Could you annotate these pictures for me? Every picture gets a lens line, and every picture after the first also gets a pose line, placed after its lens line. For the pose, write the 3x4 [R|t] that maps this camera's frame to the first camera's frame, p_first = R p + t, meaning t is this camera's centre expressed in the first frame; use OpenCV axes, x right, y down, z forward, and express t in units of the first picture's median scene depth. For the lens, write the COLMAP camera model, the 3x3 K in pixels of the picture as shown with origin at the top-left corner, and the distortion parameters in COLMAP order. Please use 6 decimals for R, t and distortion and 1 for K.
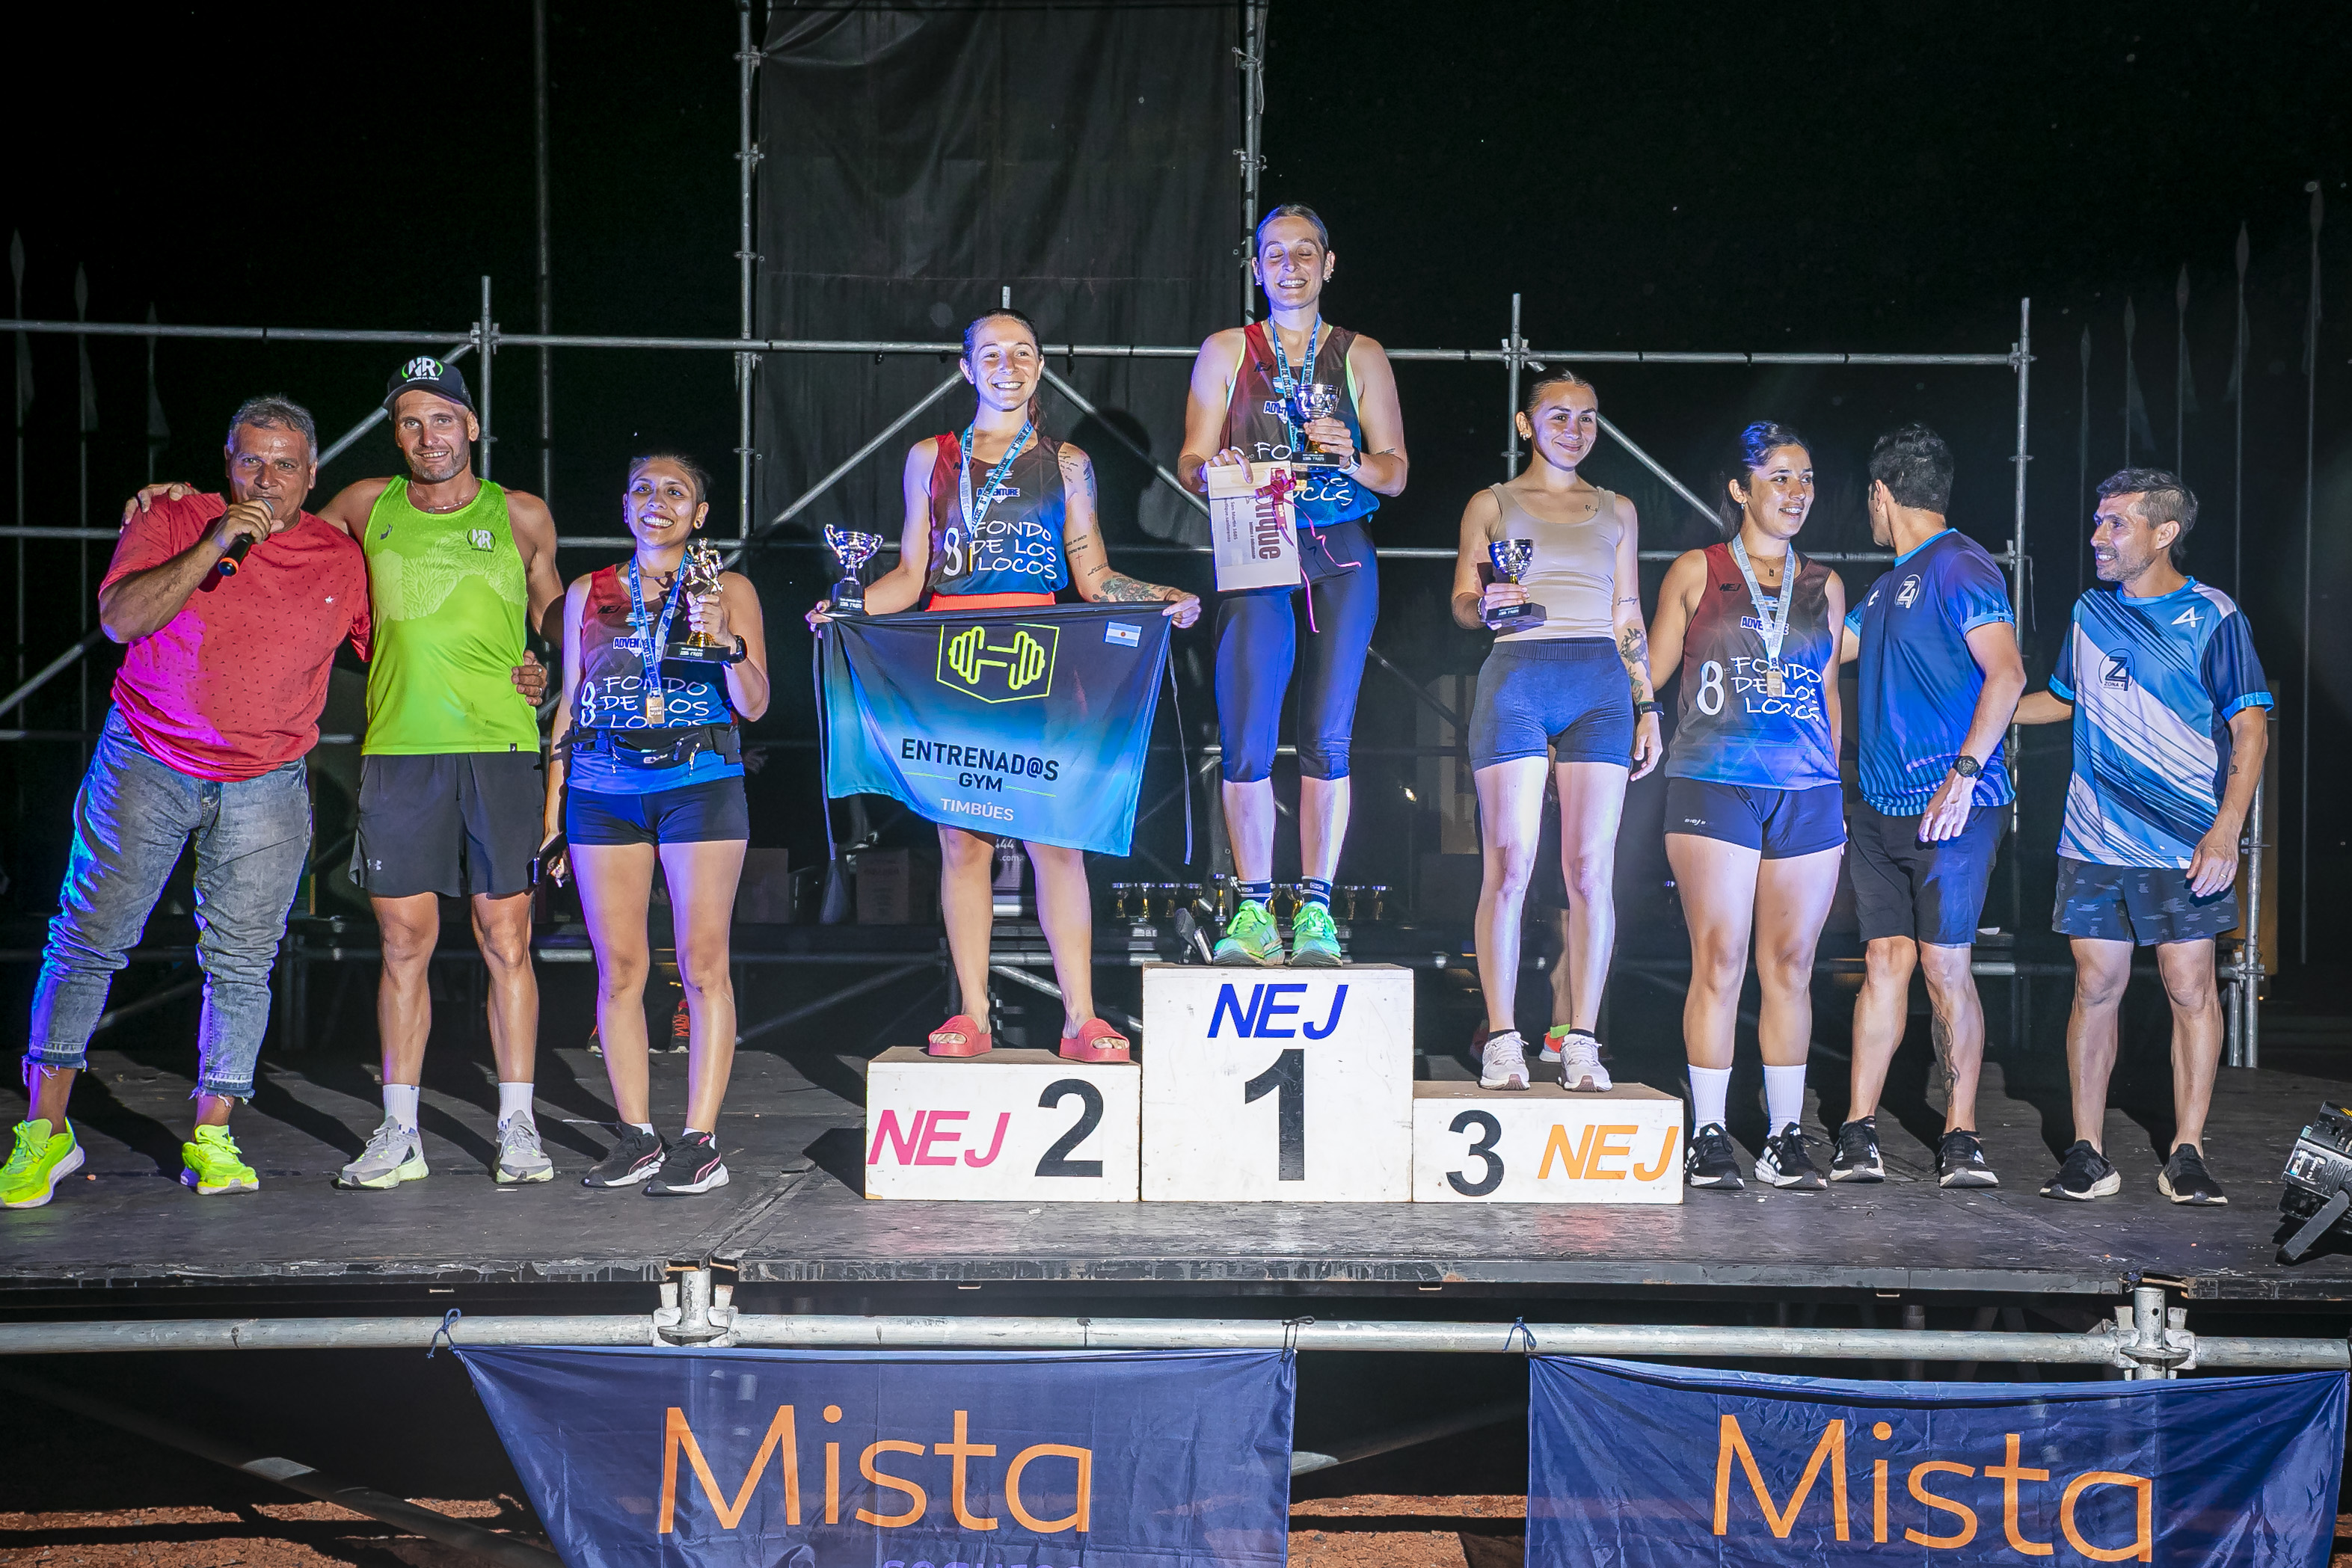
lens RADIAL K [[2351.9, 0, 1214.7], [0, 2351.9, 872.4], [0, 0, 1]] dist [0.020017, 0.197756]
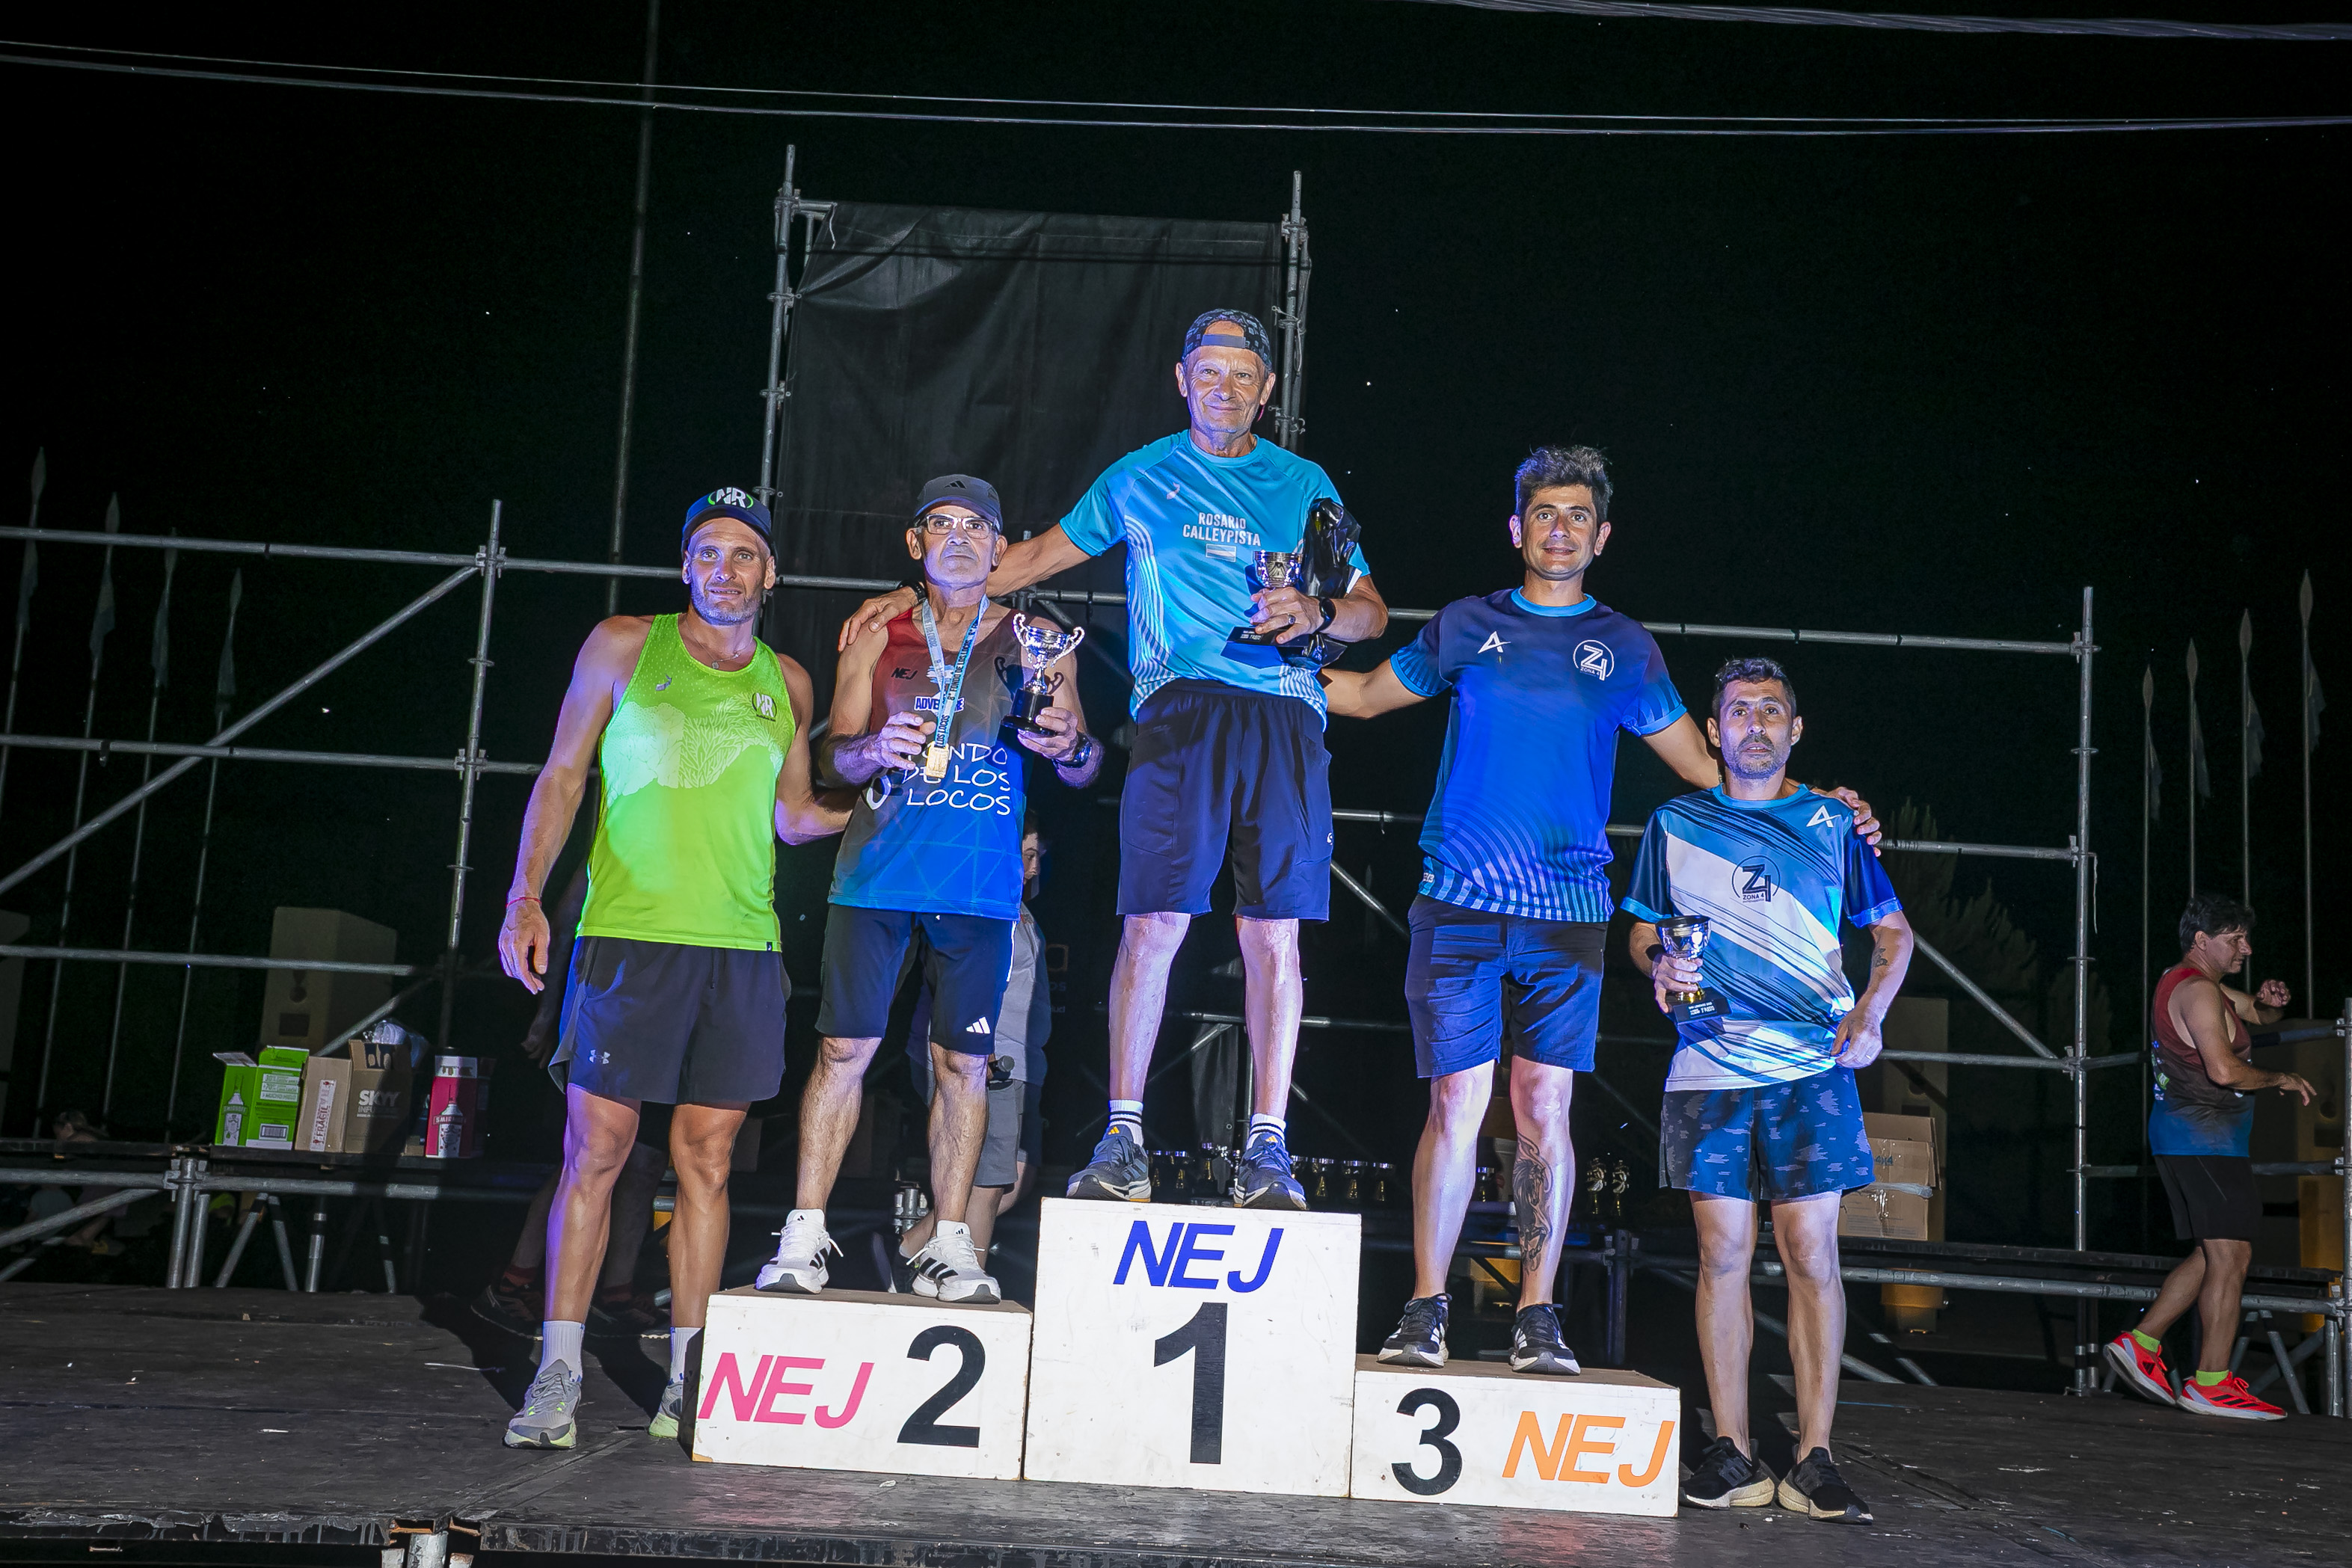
lens RADIAL K [[2351.4, 0, 1214.0], [0, 2351.4, 875.0], [0, 0, 1]] dist [0.008936, 0.215134]
pose [[0.998657, 0.044405, -0.026705, 0.049046], [-0.047507, 0.990416, -0.129690, 0.032984], [0.020690, 0.130785, 0.991195, 0.149447]]
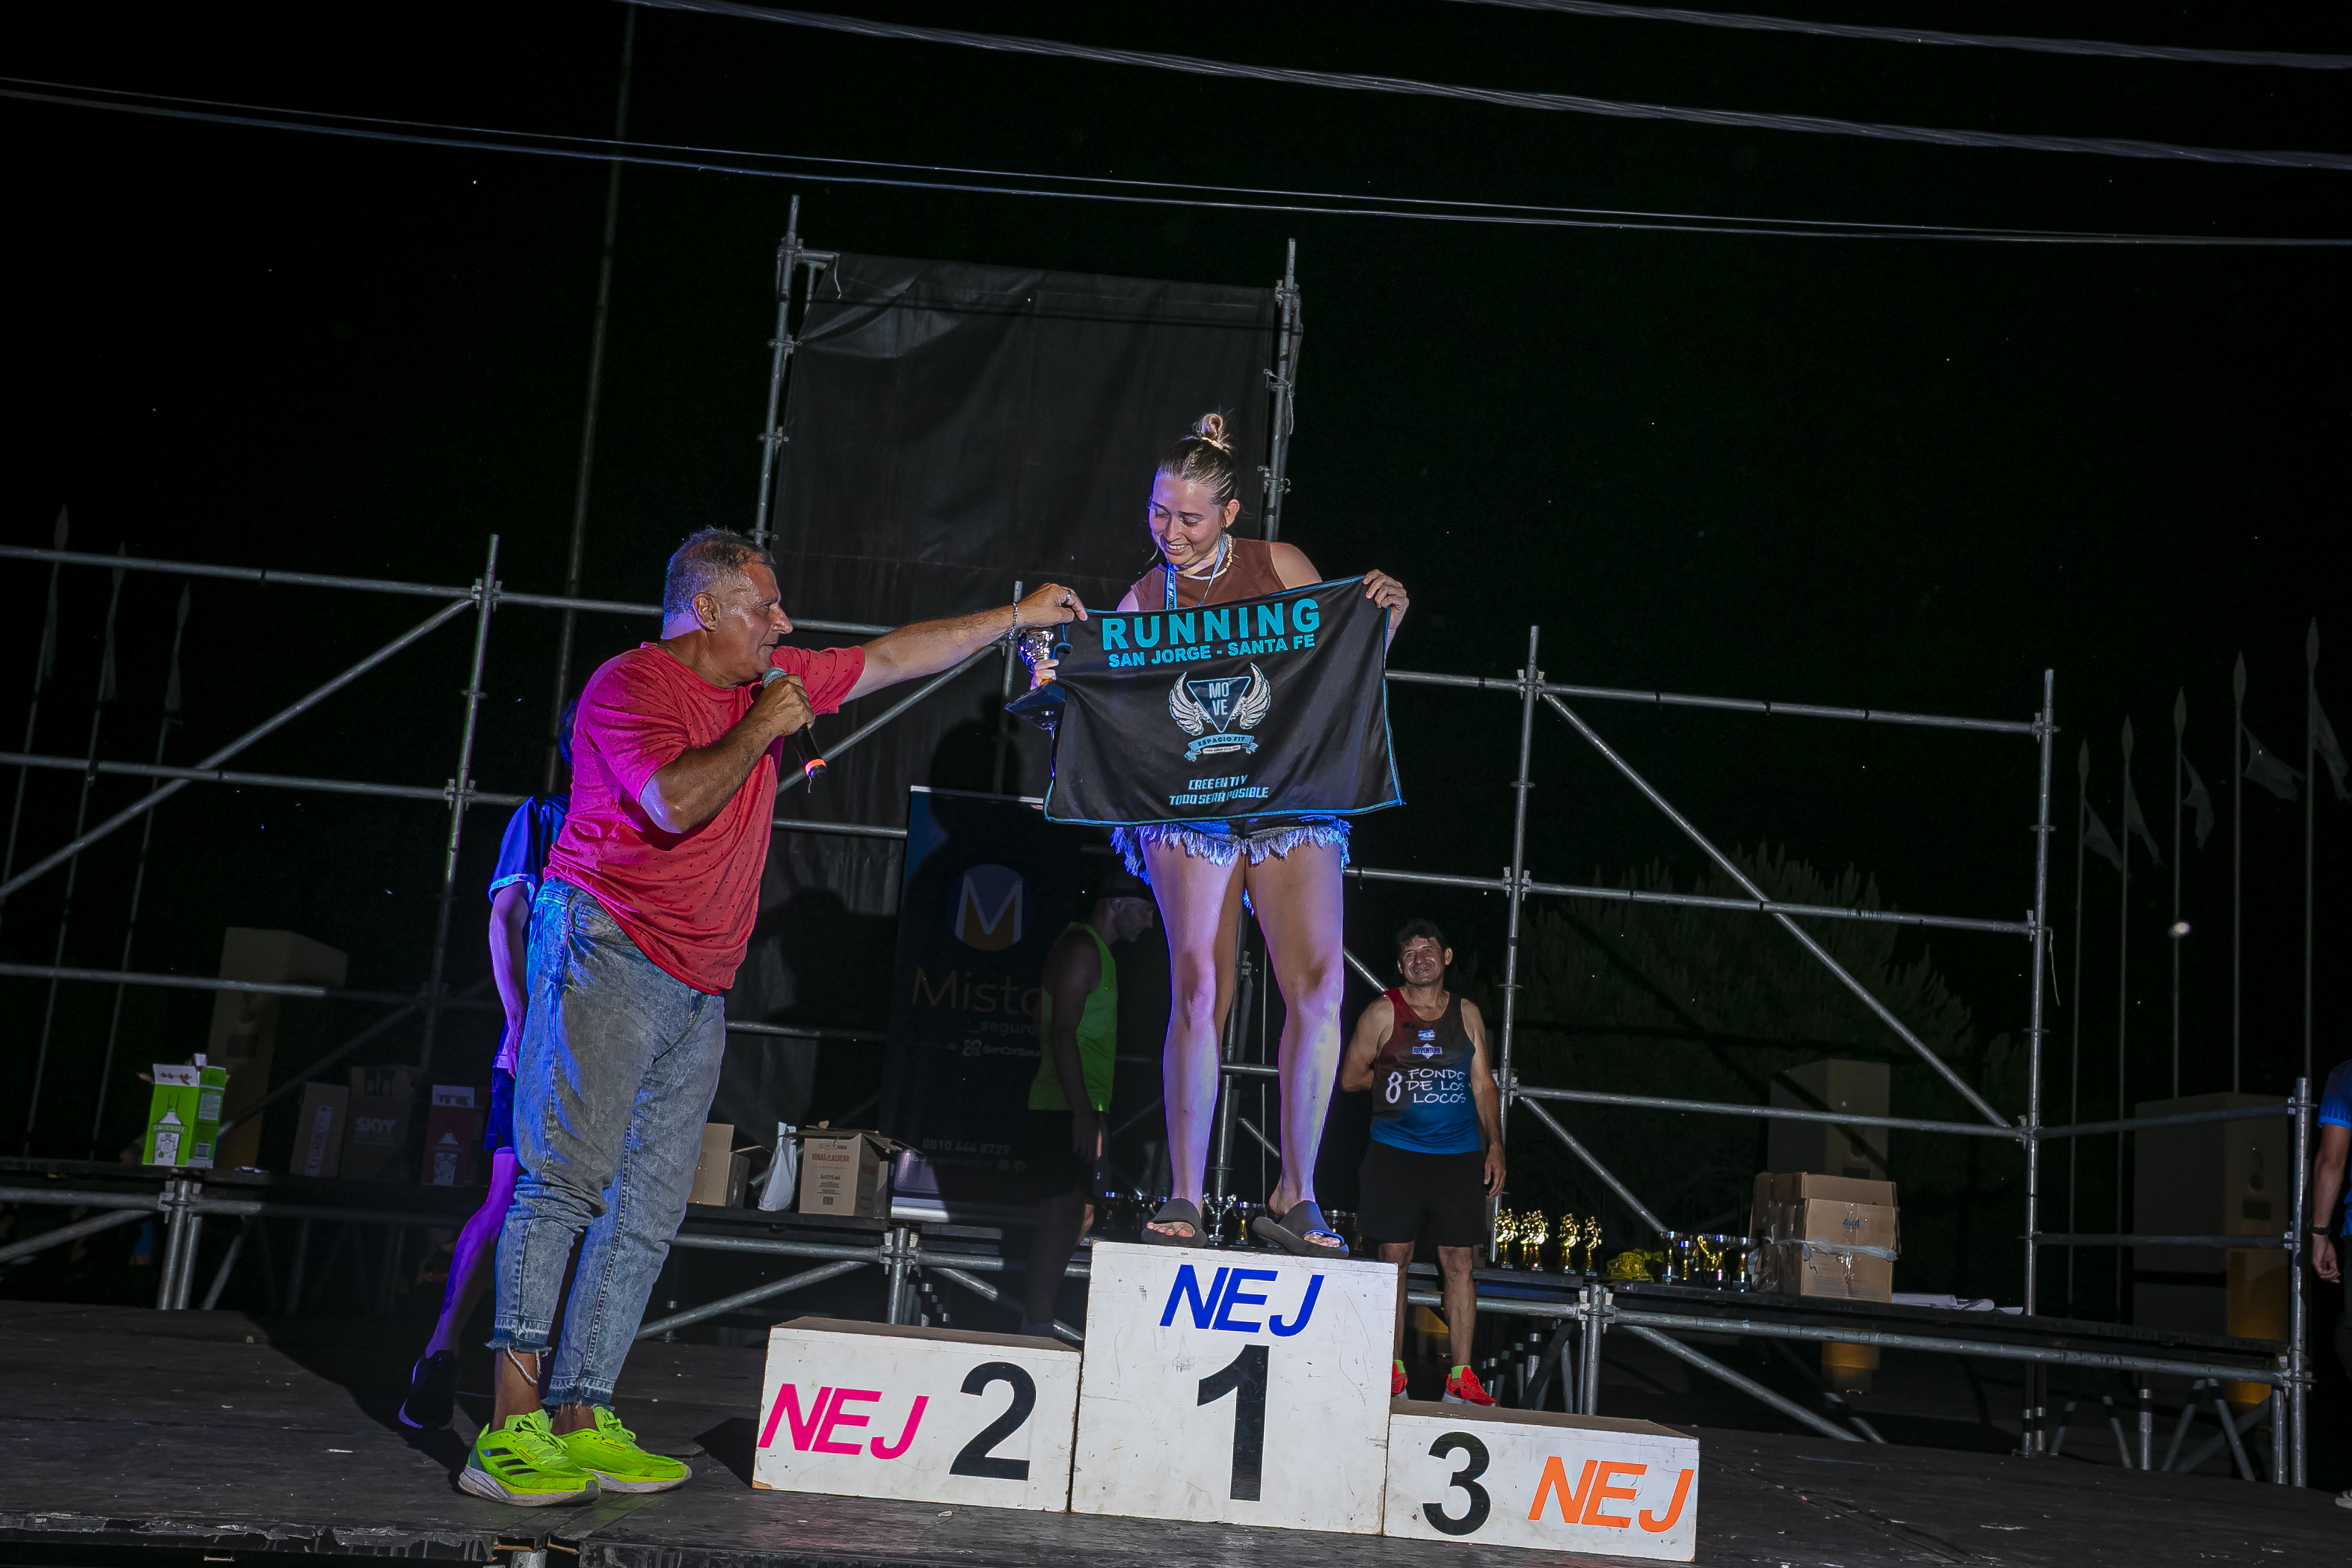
lens RADIAL K [[2351.9, 0, 1214.7], [0, 2351.9, 872.4], [0, 0, 1]] dist [0.020017, 0.197756]
pose [[0.997372, 0.072446, -0.000097, 0.005007], [-0.071630, 0.985945, -0.150938, 0.034955], [-0.010839, 0.150548, 0.988543, 0.107532]]
